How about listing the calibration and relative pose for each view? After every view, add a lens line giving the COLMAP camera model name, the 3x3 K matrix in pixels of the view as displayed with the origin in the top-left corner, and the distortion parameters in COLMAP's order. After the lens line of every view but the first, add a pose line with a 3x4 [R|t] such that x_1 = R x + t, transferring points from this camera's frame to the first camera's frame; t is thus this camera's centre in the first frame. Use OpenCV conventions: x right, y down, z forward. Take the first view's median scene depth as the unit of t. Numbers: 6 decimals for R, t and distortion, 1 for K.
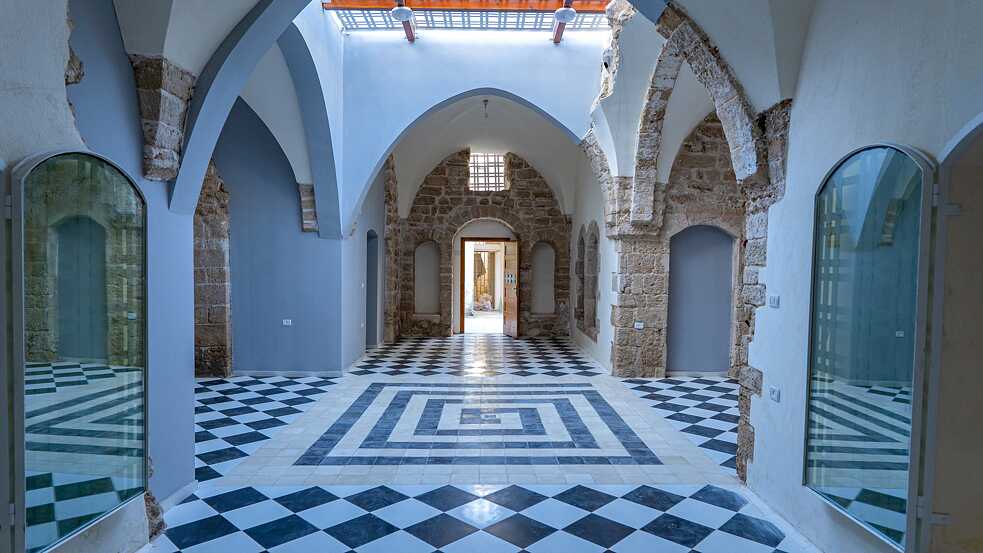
lens RADIAL K [[567.8, 0, 490.7], [0, 567.8, 281.7], [0, 0, 1]] dist [-0.001141, 0.001838]
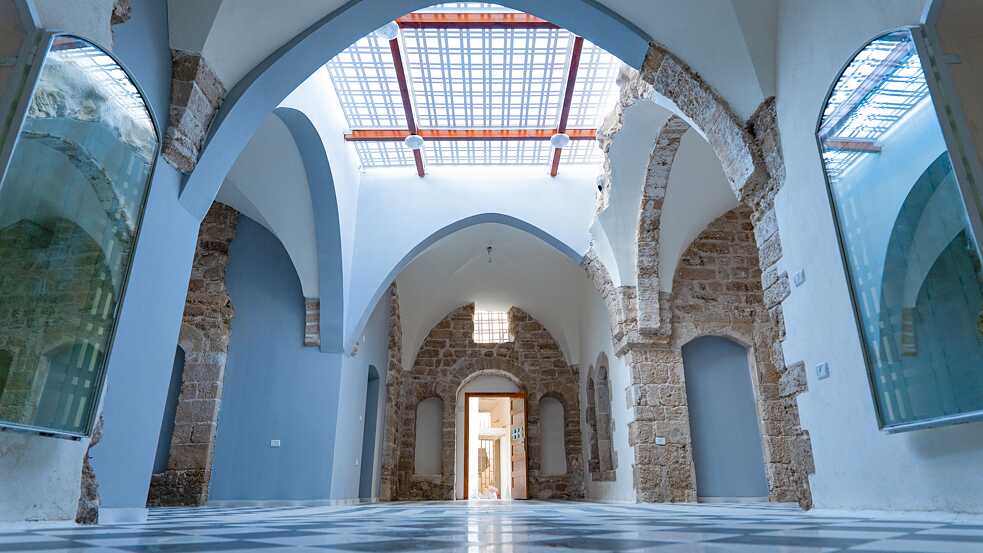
lens RADIAL K [[567.8, 0, 491.5], [0, 567.8, 286.5], [0, 0, 1]] dist [-0.001141, 0.001838]
pose [[0.999891, -0.014701, -0.001552, -0.005393], [0.013034, 0.926282, -0.376606, 0.189078], [0.006974, 0.376545, 0.926372, 0.060012]]
